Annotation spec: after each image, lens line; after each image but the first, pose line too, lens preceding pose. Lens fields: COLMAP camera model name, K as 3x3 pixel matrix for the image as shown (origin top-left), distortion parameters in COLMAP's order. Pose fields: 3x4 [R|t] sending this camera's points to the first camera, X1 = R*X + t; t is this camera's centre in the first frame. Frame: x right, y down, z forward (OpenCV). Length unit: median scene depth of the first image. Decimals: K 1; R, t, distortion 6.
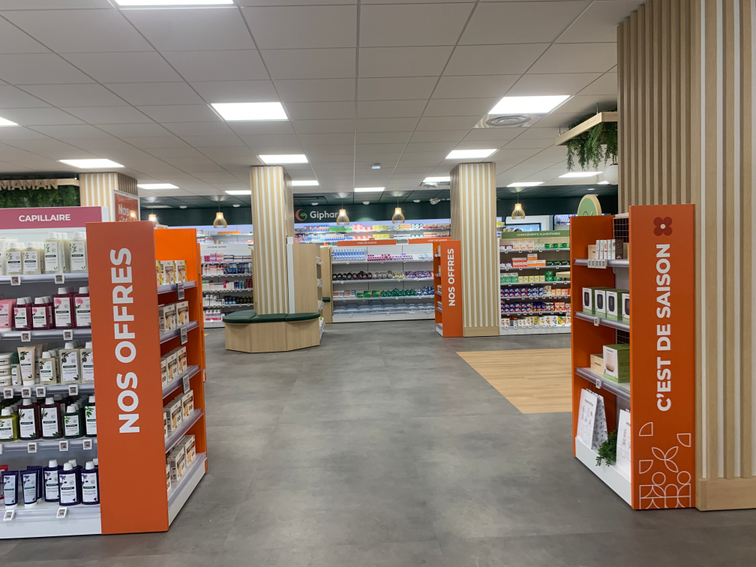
lens RADIAL K [[582.9, 0, 364.3], [0, 582.9, 276.7], [0, 0, 1]] dist [0.022350, -0.001173]
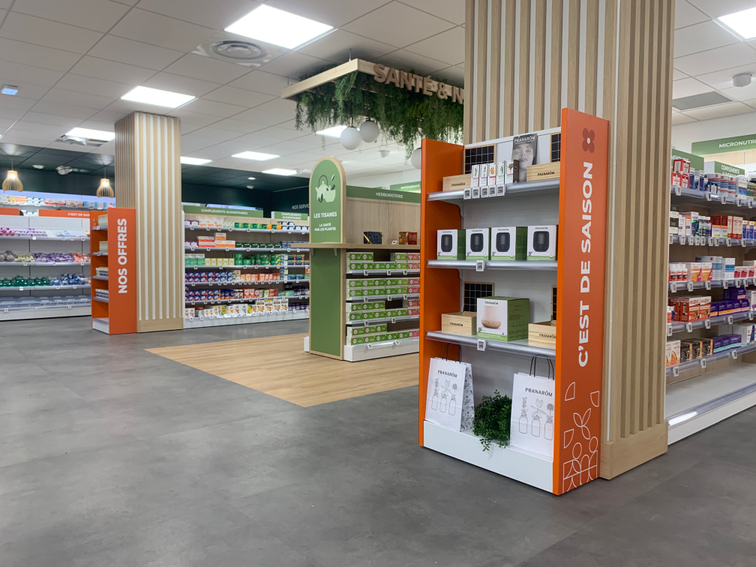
lens RADIAL K [[582.9, 0, 374.9], [0, 582.9, 278.0], [0, 0, 1]] dist [0.022350, -0.001173]
pose [[0.775647, 0.016339, 0.630955, -0.190675], [-0.006692, 0.999822, -0.017664, 0.099146], [-0.631131, 0.009478, 0.775618, 0.447614]]
